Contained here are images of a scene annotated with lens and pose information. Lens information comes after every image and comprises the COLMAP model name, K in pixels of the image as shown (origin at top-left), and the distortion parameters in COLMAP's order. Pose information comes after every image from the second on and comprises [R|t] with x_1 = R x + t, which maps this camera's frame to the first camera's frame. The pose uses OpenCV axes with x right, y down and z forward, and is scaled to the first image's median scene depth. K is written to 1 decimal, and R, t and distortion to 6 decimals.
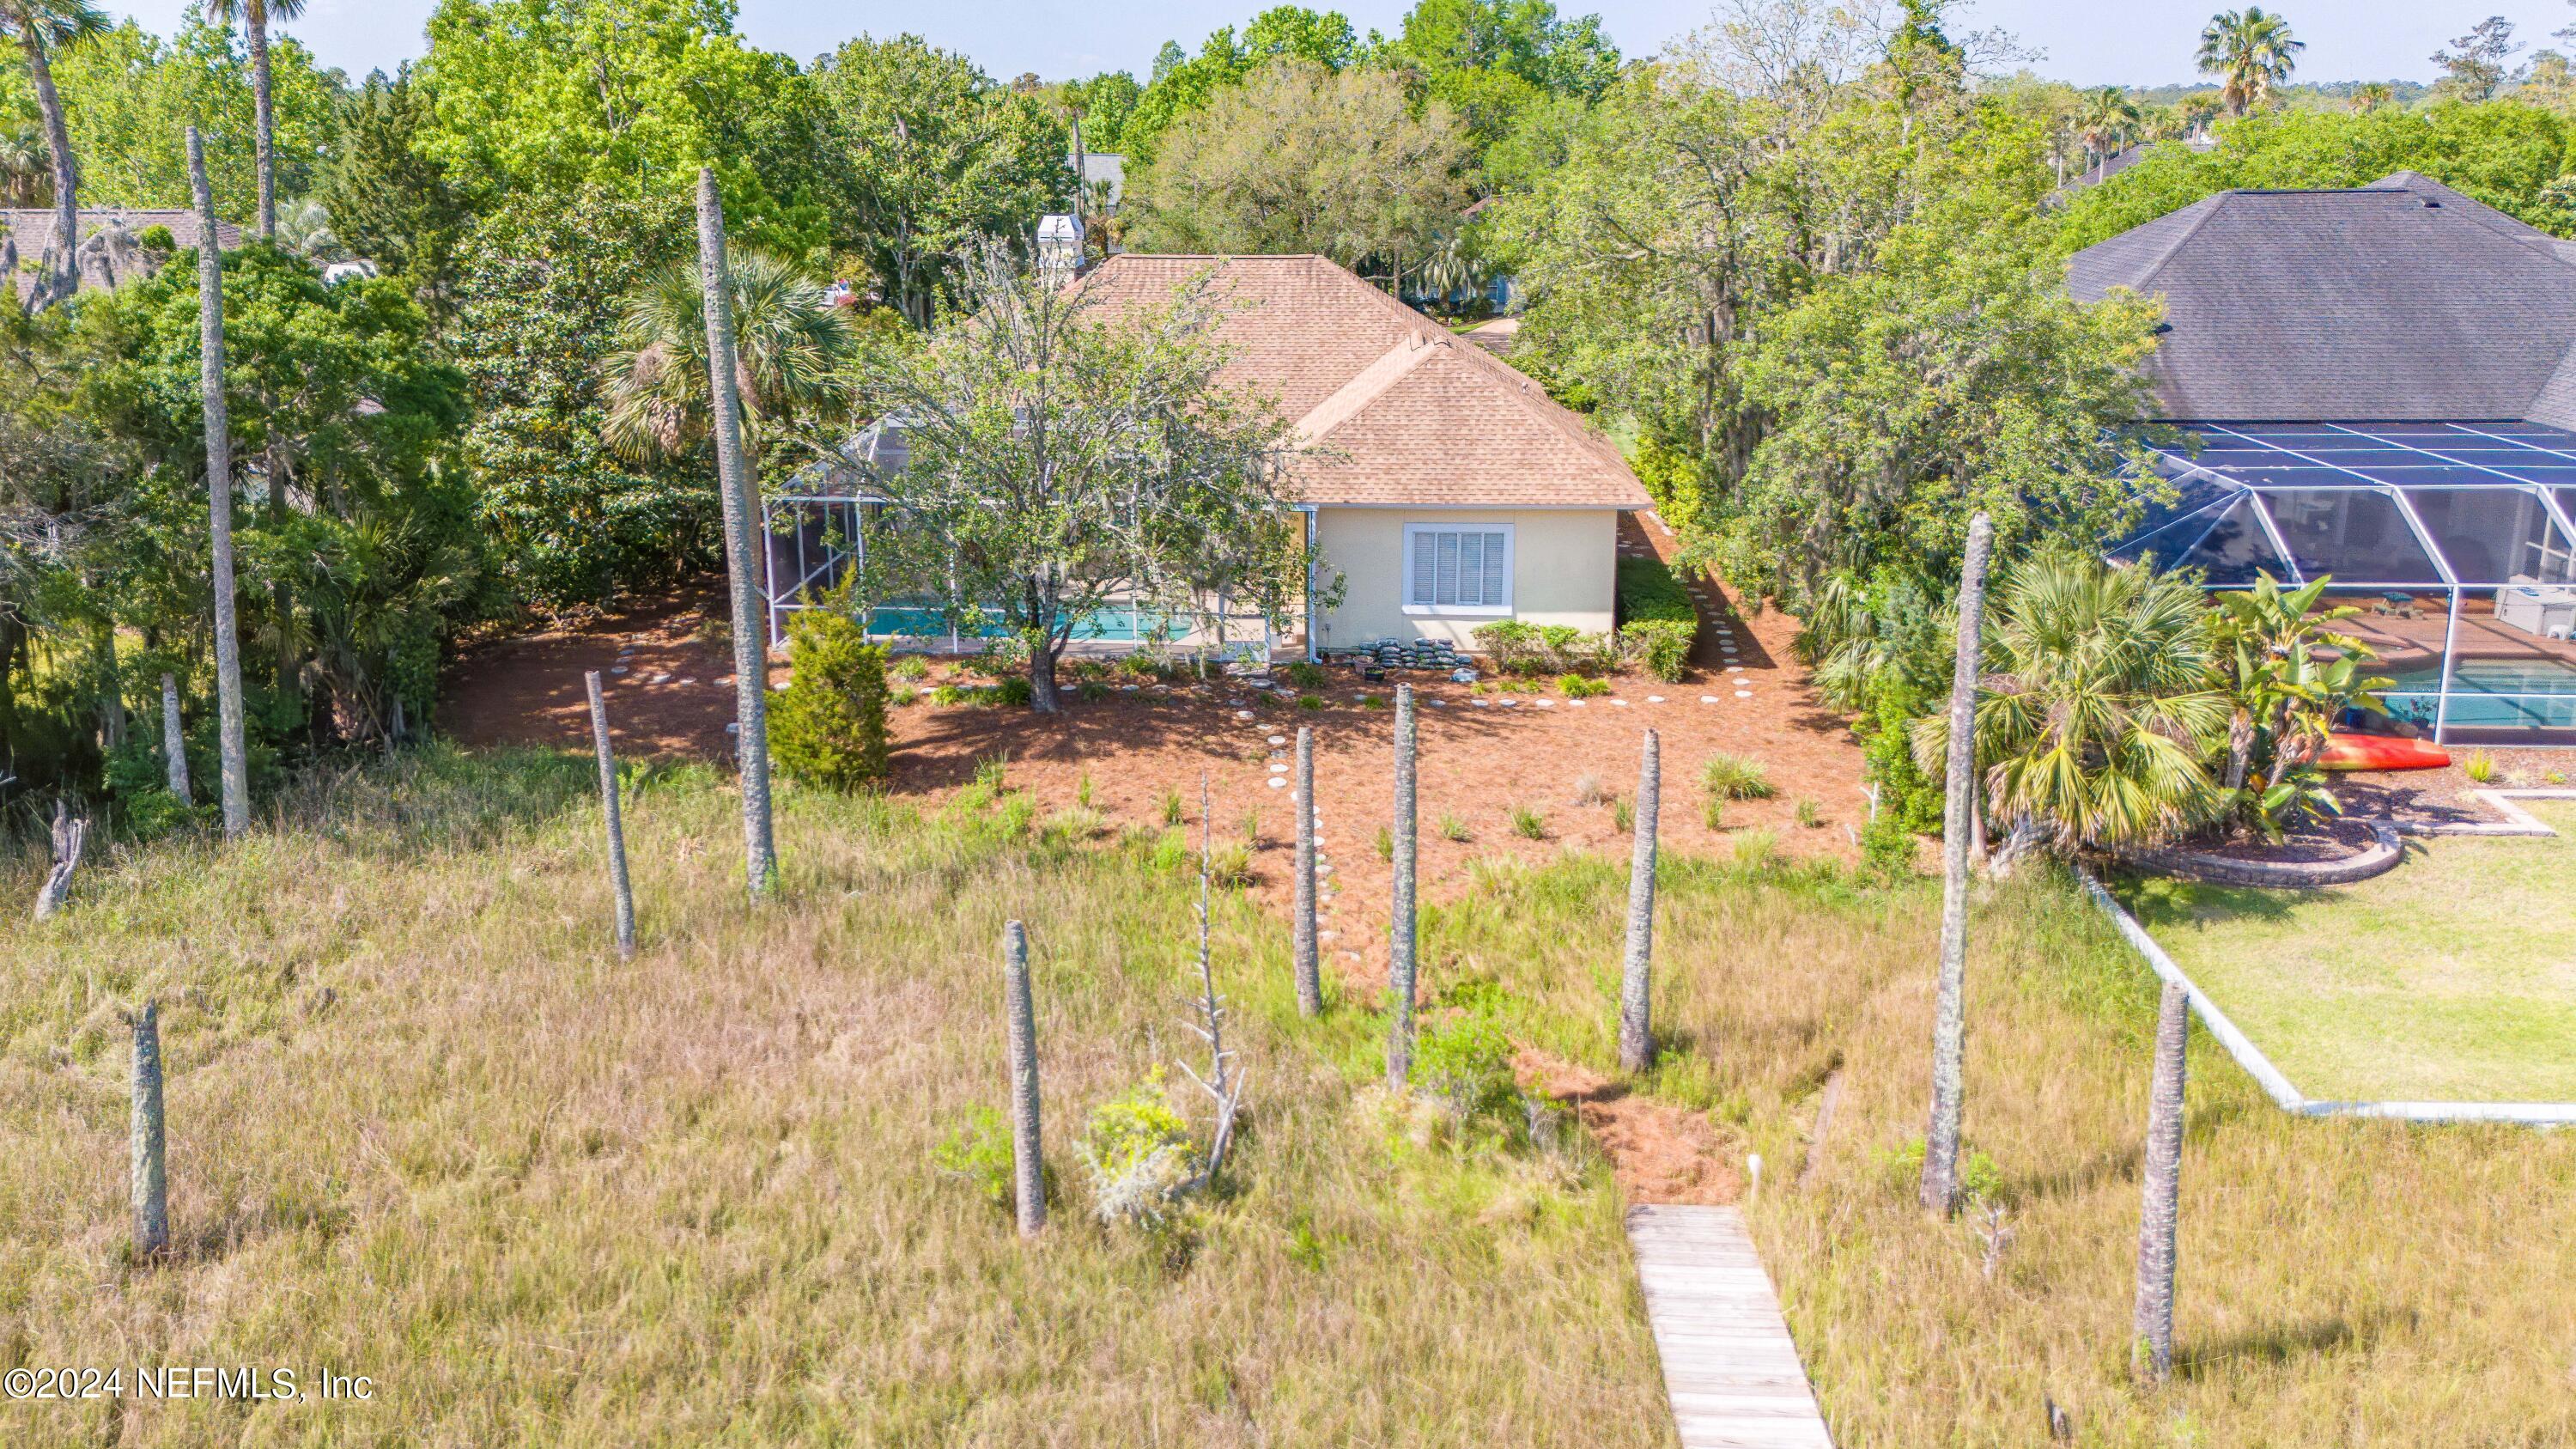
lens RADIAL K [[1880.8, 0, 1230.2], [0, 1880.8, 680.2], [0, 0, 1]] dist [0.067186, -0.046145]
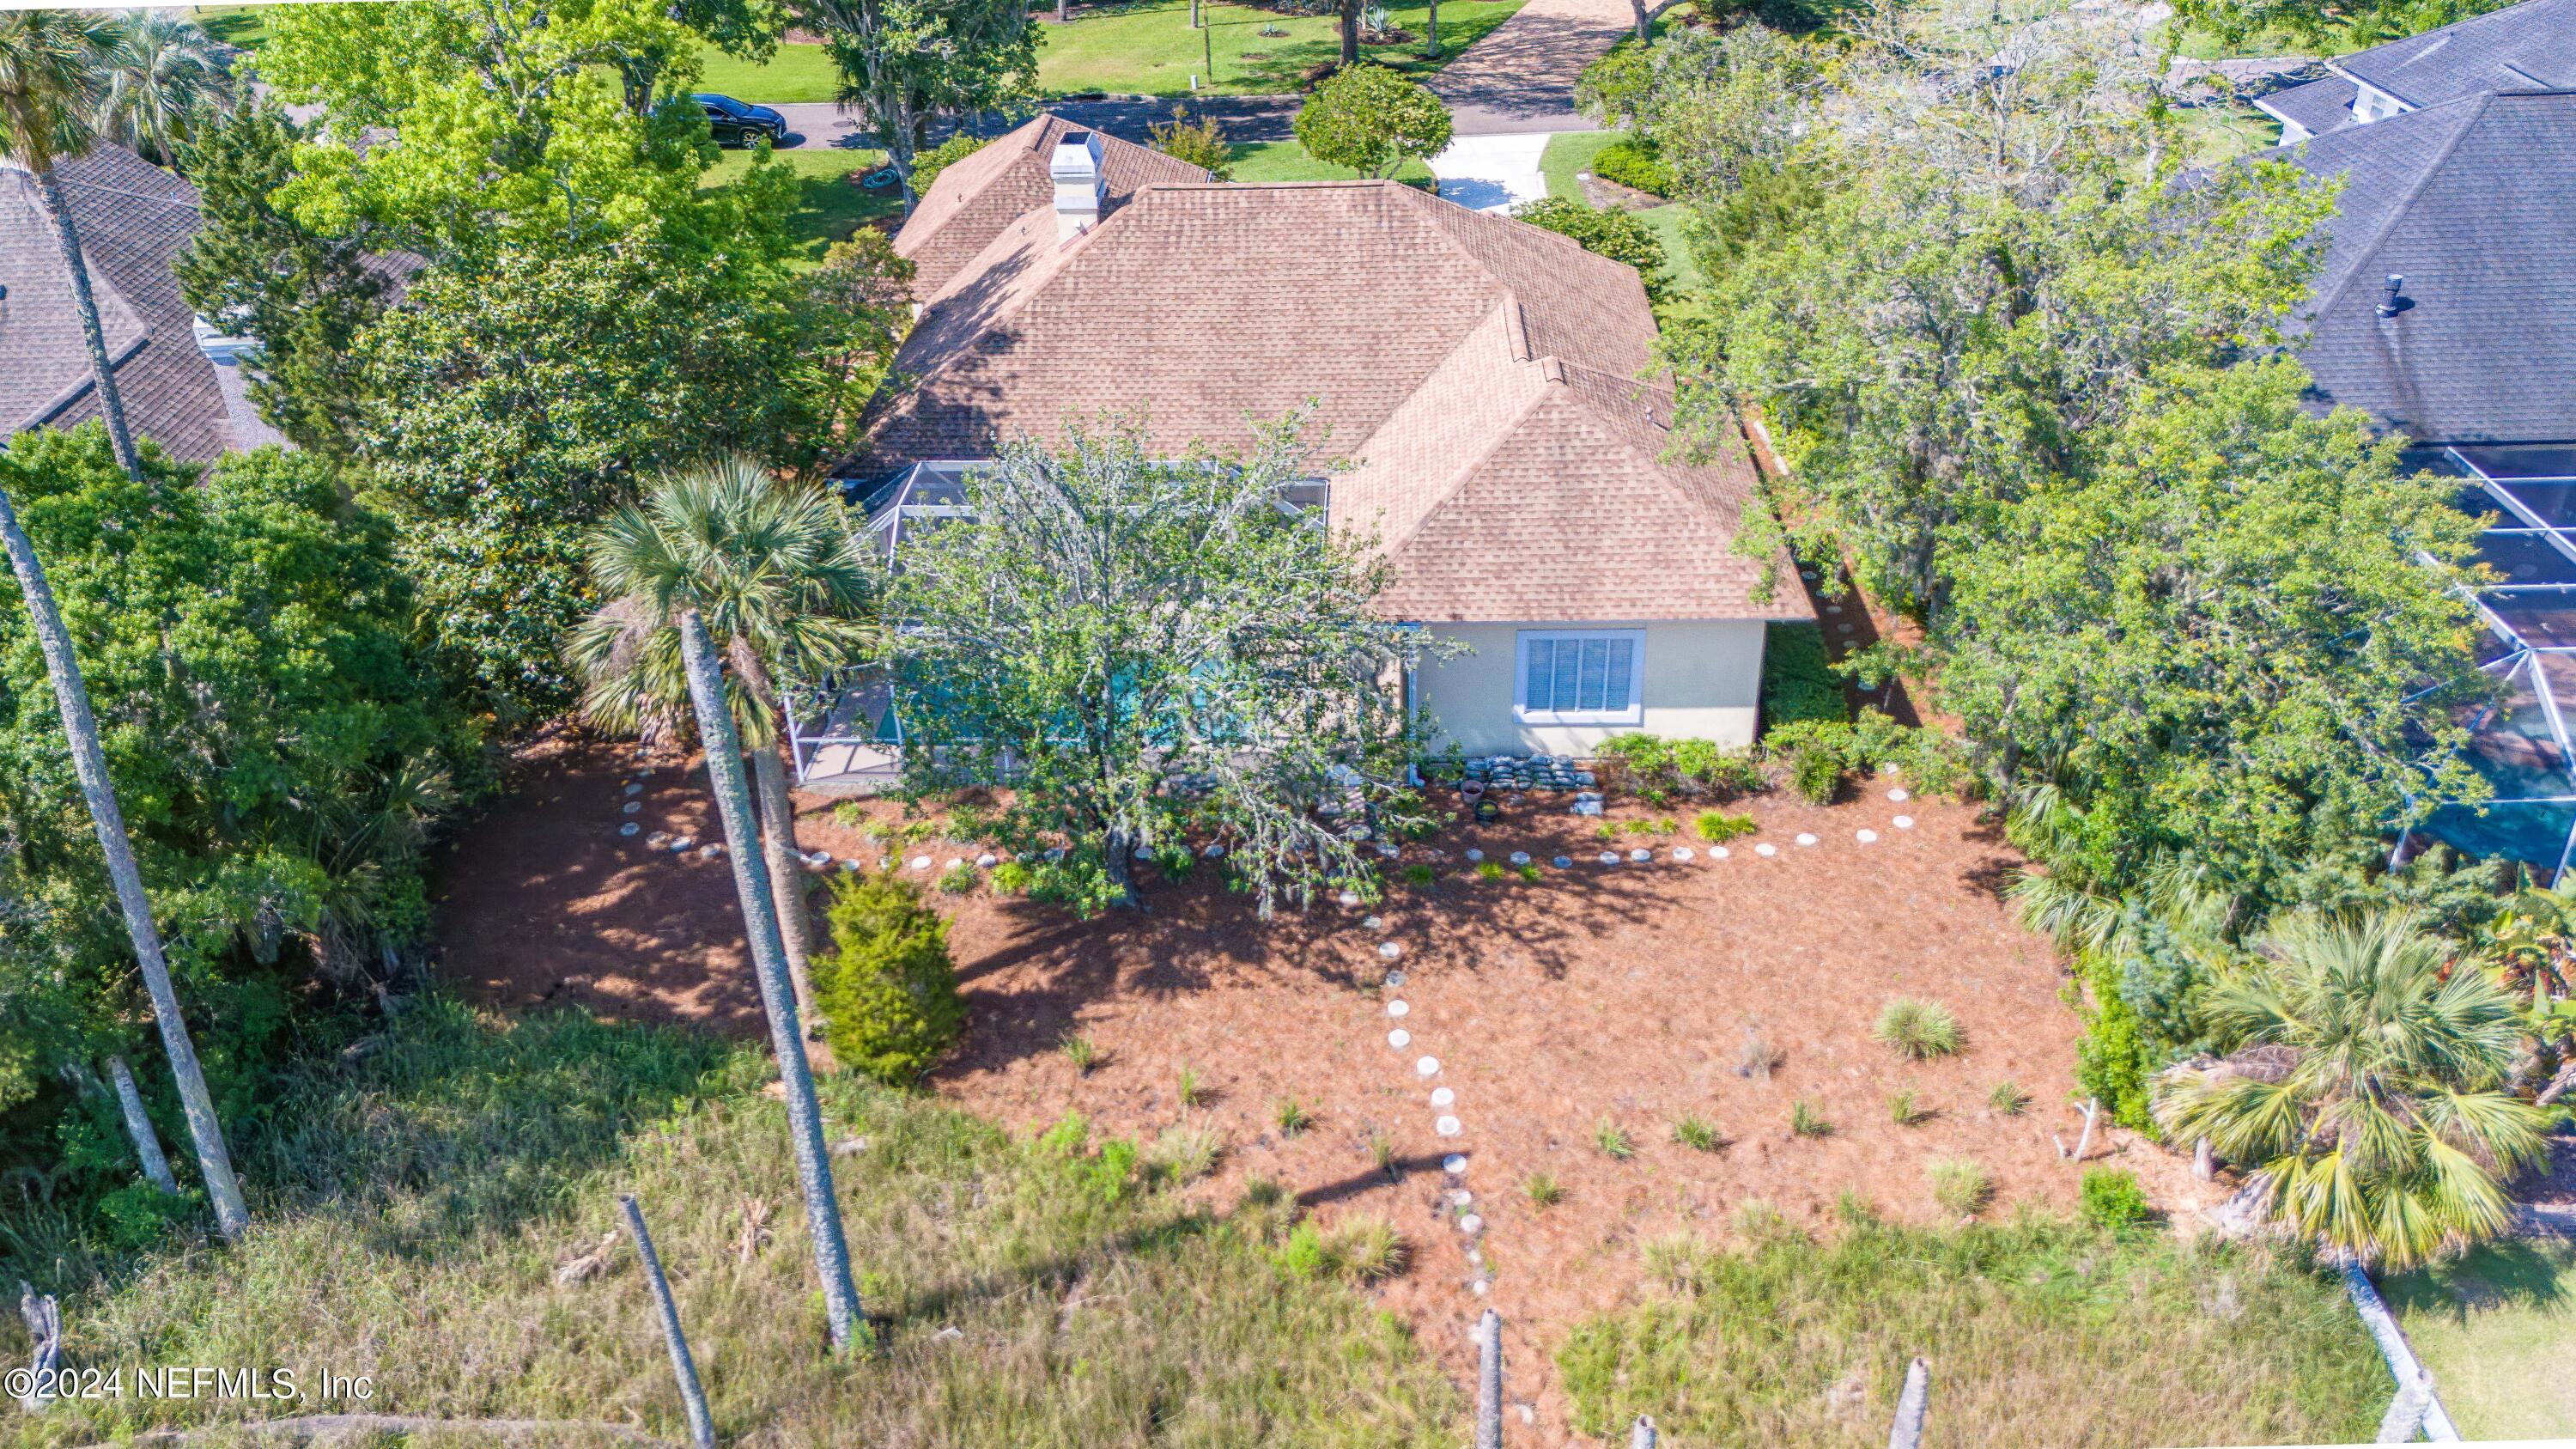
lens RADIAL K [[1880.8, 0, 1268.5], [0, 1880.8, 758.5], [0, 0, 1]] dist [0.067186, -0.046145]
pose [[0.999152, -0.037819, 0.016270, -0.051889], [0.031683, 0.958684, 0.282702, -0.362269], [-0.026289, -0.281947, 0.959070, 0.206307]]
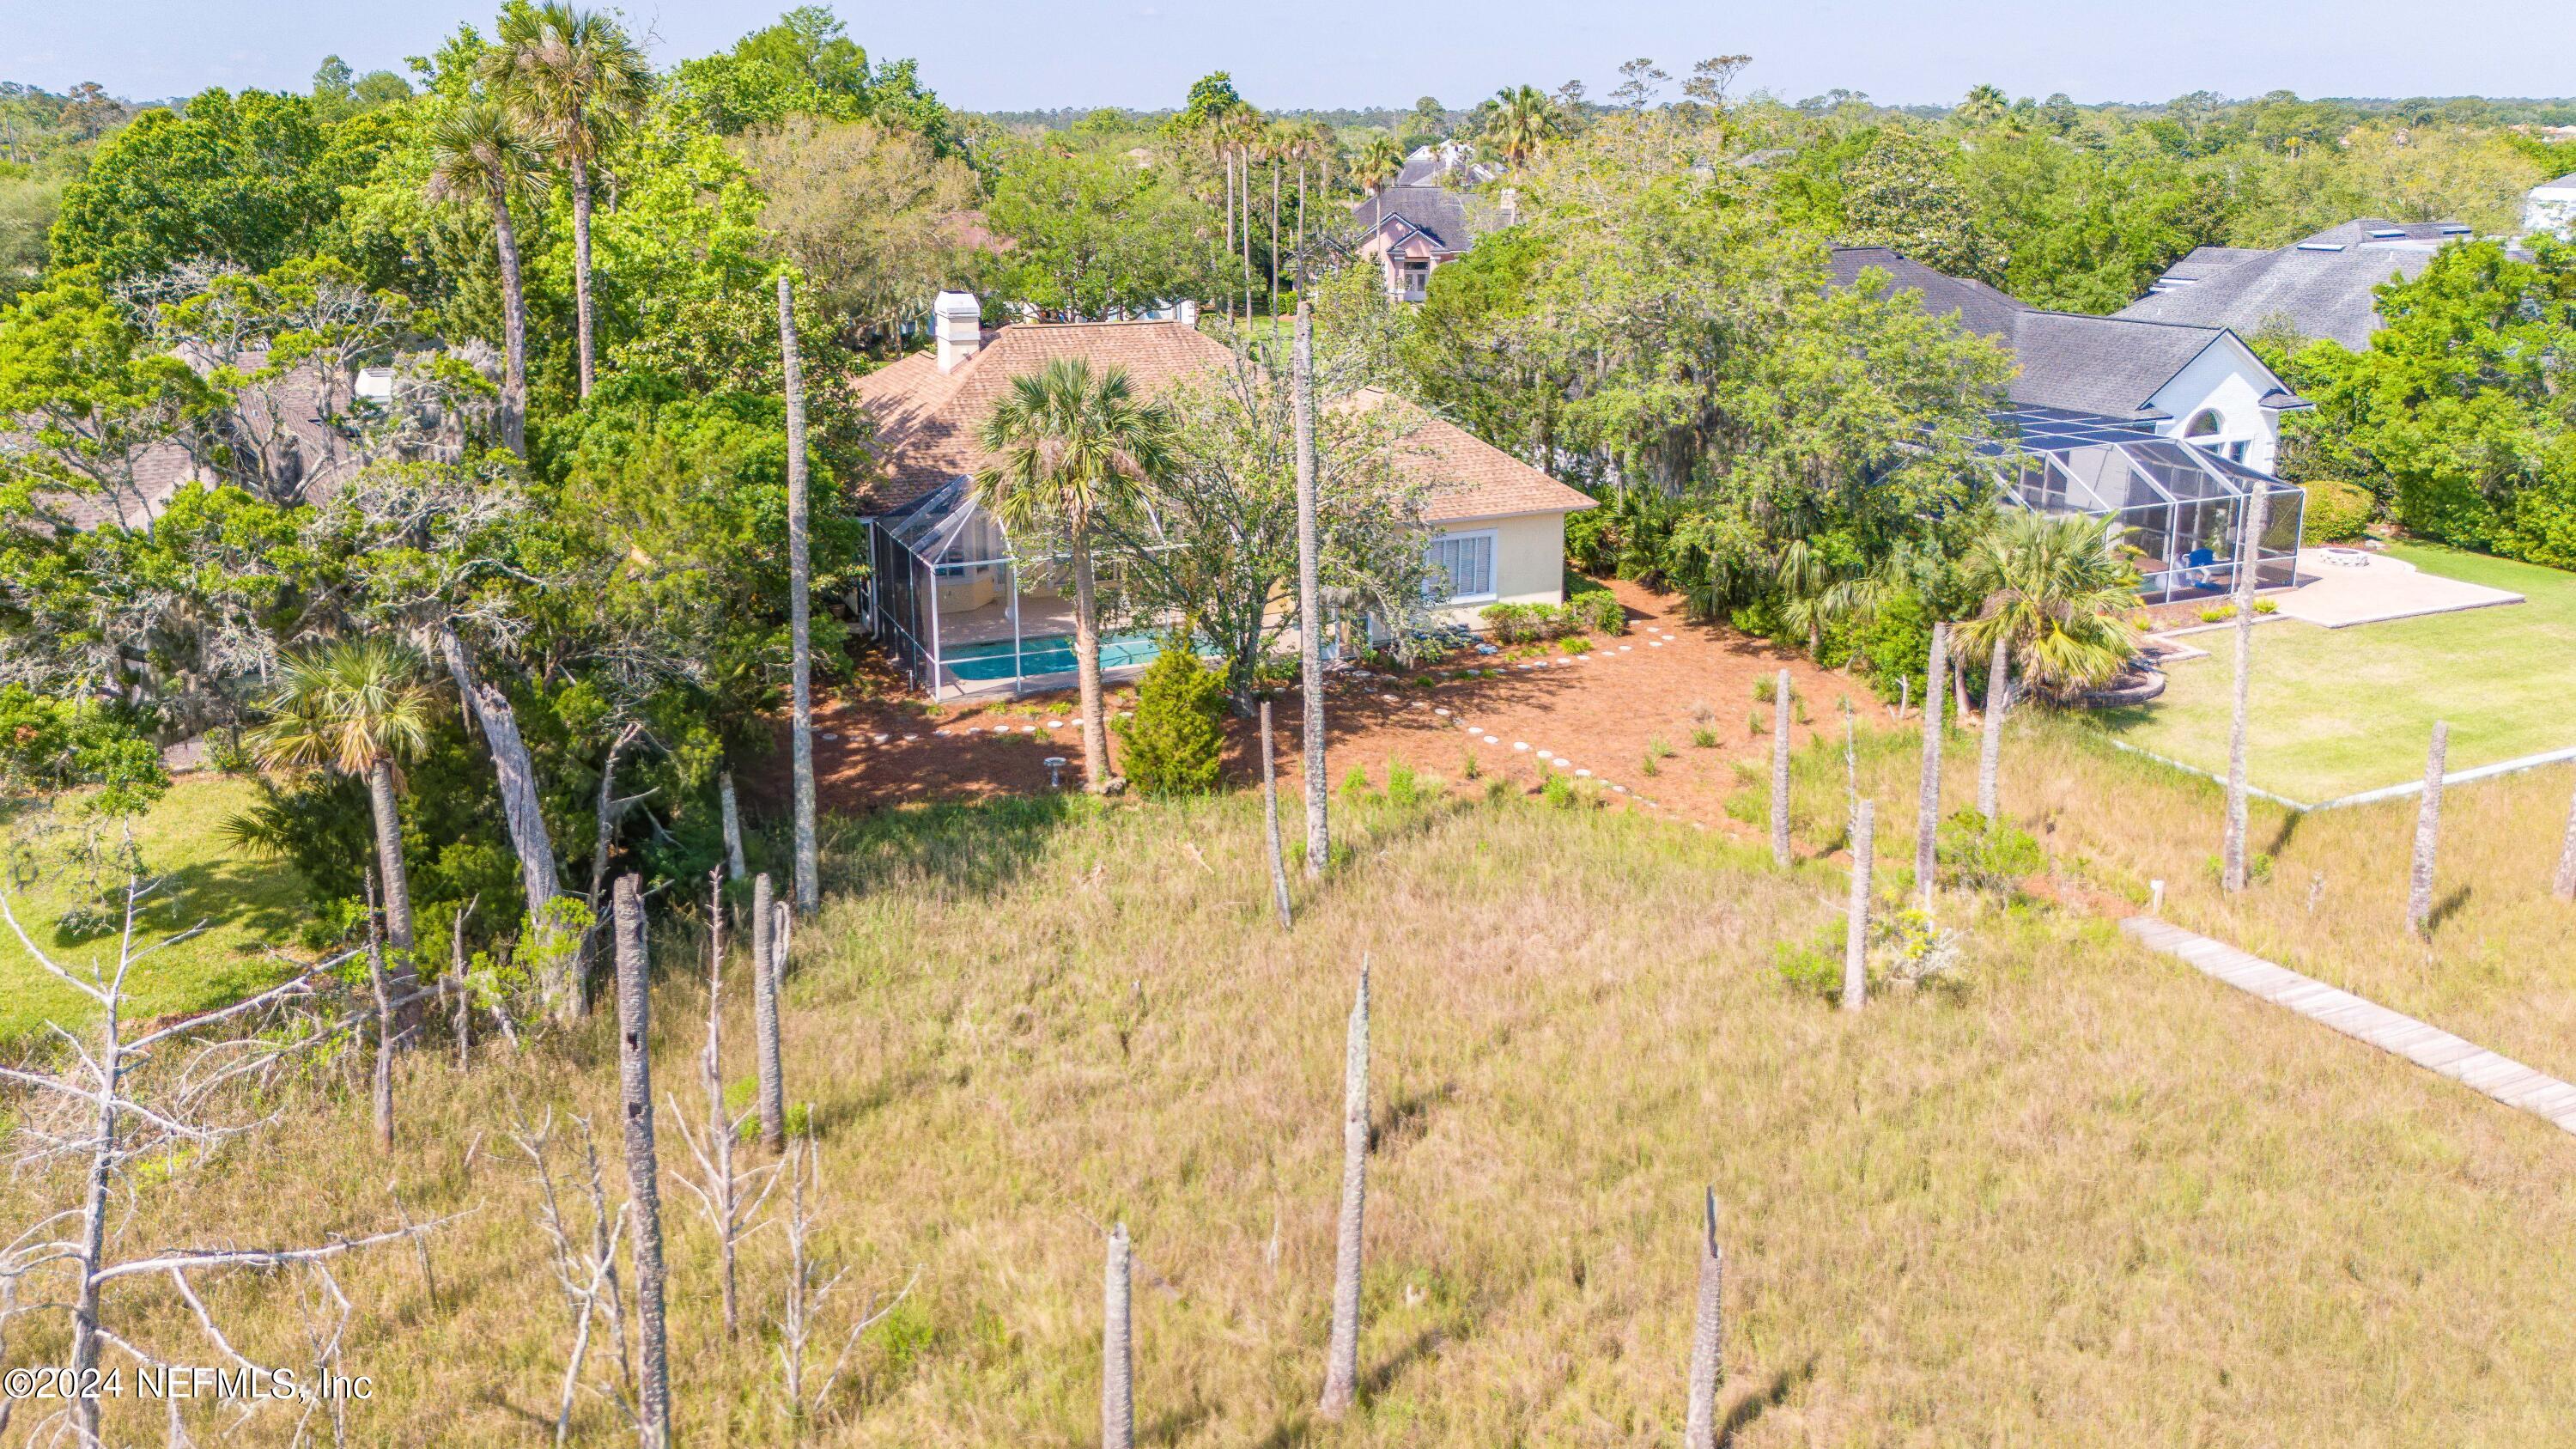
lens RADIAL K [[1880.8, 0, 1250.0], [0, 1880.8, 729.1], [0, 0, 1]] dist [0.067186, -0.046145]
pose [[0.881036, -0.139366, 0.452054, -0.785352], [0.131412, 0.990110, 0.049131, -0.043184], [-0.454430, 0.016119, 0.890637, -0.088768]]
